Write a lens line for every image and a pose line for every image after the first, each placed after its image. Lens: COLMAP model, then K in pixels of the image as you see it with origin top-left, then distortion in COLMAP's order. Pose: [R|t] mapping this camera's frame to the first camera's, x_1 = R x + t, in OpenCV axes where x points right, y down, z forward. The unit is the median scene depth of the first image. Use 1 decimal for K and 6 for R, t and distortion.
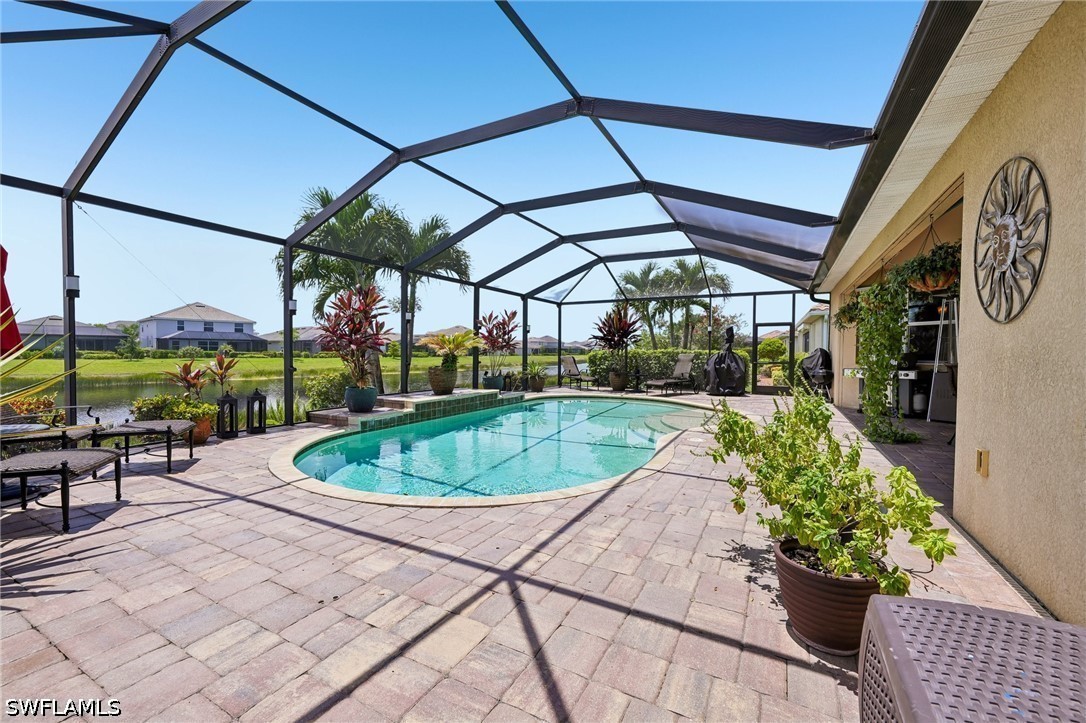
lens RADIAL K [[447.7, 0, 542.6], [0, 447.7, 358.7], [0, 0, 1]] dist [0.000172, -0.000253]
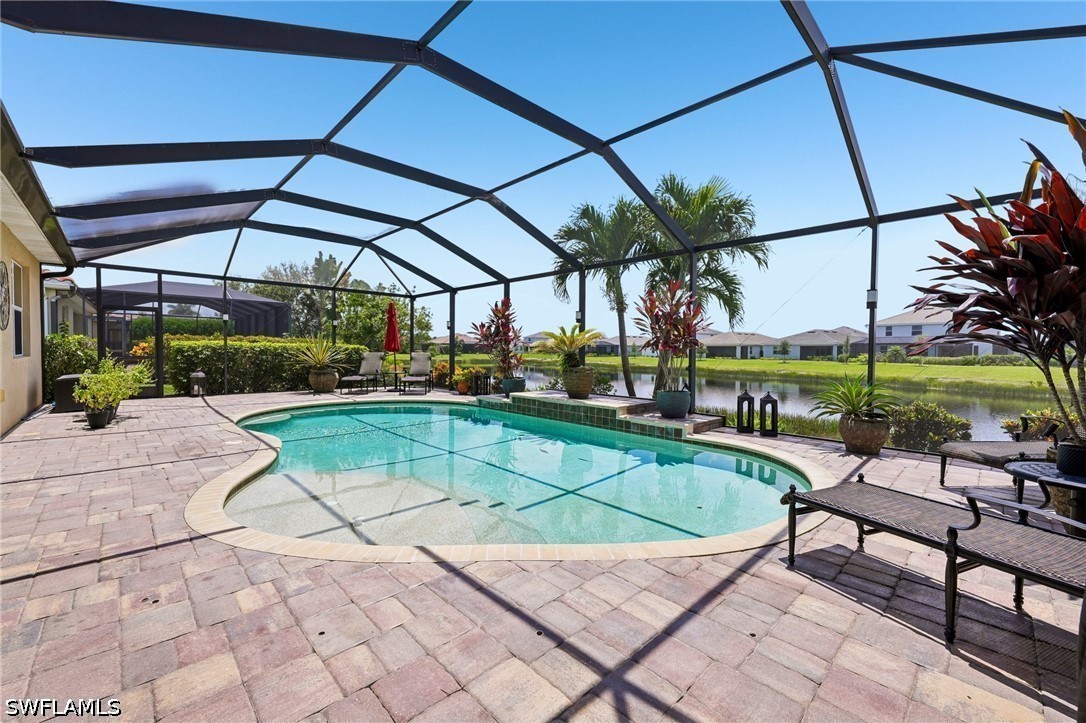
lens RADIAL K [[438.3, 0, 525.1], [0, 438.3, 364.0], [0, 0, 1]] dist [-0.000427, -0.000083]
pose [[-0.319009, 0.016061, -0.947616, 0.590259], [-0.031853, 0.999110, 0.027657, -0.009811], [0.947216, 0.039007, -0.318214, 1.072605]]
